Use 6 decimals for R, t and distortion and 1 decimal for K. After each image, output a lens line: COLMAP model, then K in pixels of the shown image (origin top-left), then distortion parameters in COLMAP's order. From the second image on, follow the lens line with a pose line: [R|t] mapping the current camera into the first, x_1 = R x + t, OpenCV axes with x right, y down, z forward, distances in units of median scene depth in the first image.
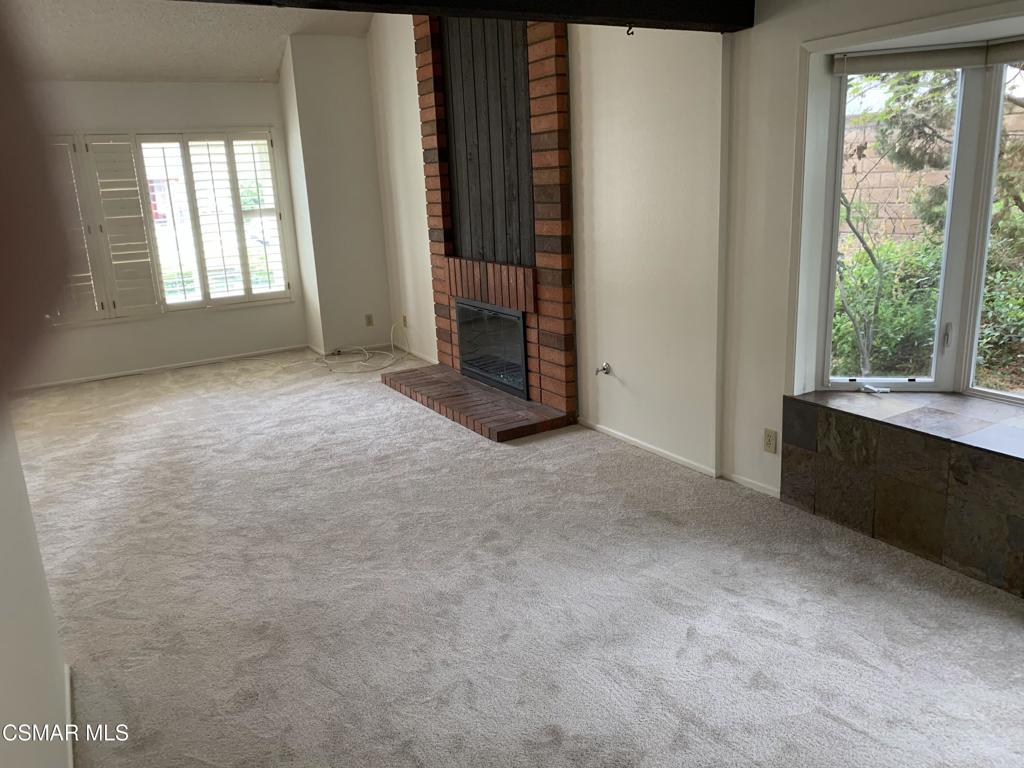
lens RADIAL K [[752.1, 0, 512.0], [0, 752.1, 384.0], [0, 0, 1]] dist [0.077517, -0.144715]
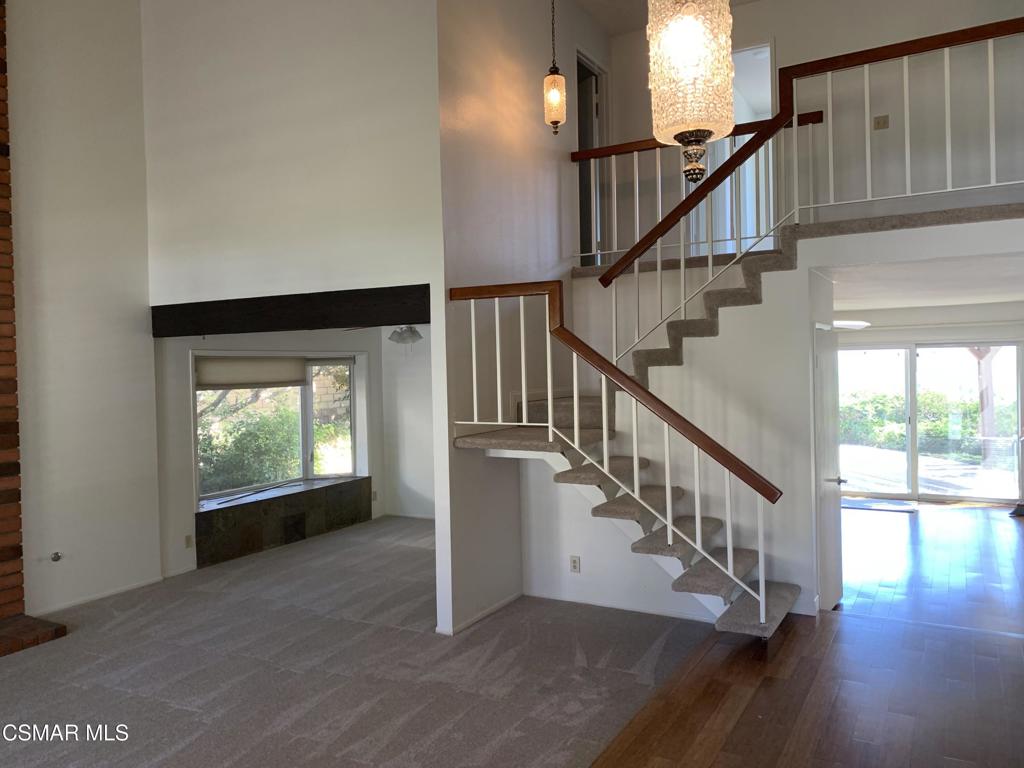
lens RADIAL K [[752.1, 0, 512.0], [0, 752.1, 384.0], [0, 0, 1]] dist [0.077517, -0.144715]
pose [[-0.472005, 0.036686, 0.880832, -1.026987], [0.271369, 0.956668, 0.105573, -0.167700], [-0.838791, 0.288862, -0.461507, 0.646313]]
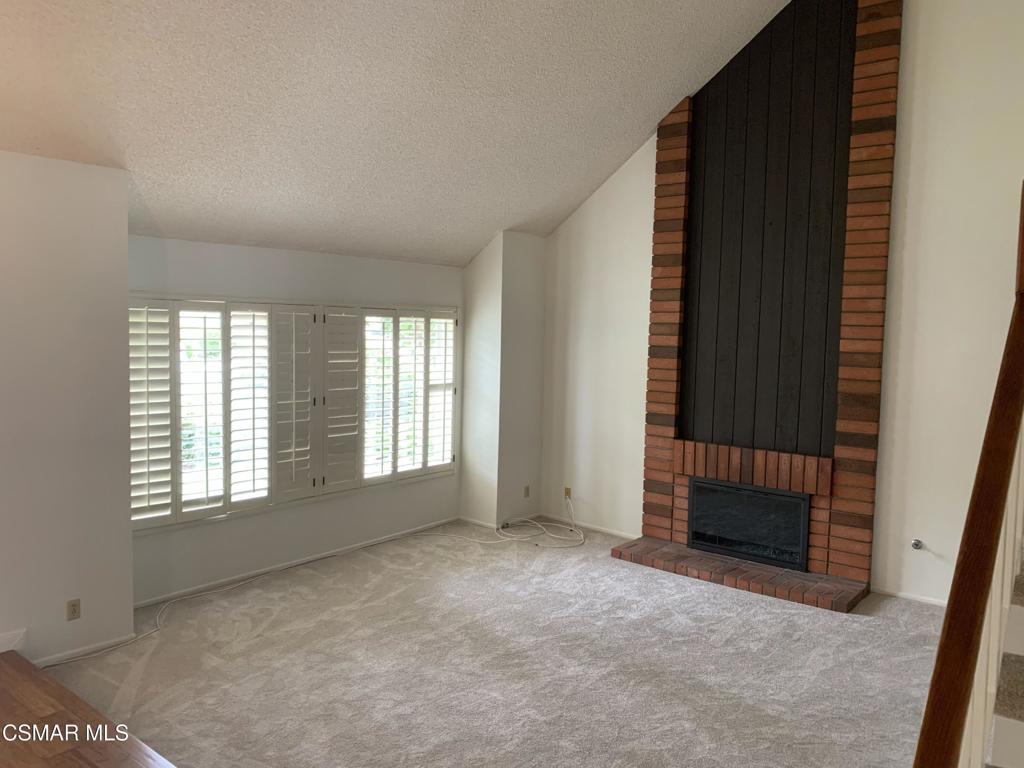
lens RADIAL K [[752.1, 0, 512.0], [0, 752.1, 384.0], [0, 0, 1]] dist [0.077517, -0.144715]
pose [[0.936152, 0.044913, 0.348715, -0.706117], [0.022595, 0.982072, -0.187145, -0.046307], [-0.350869, 0.183075, 0.918354, 0.047468]]
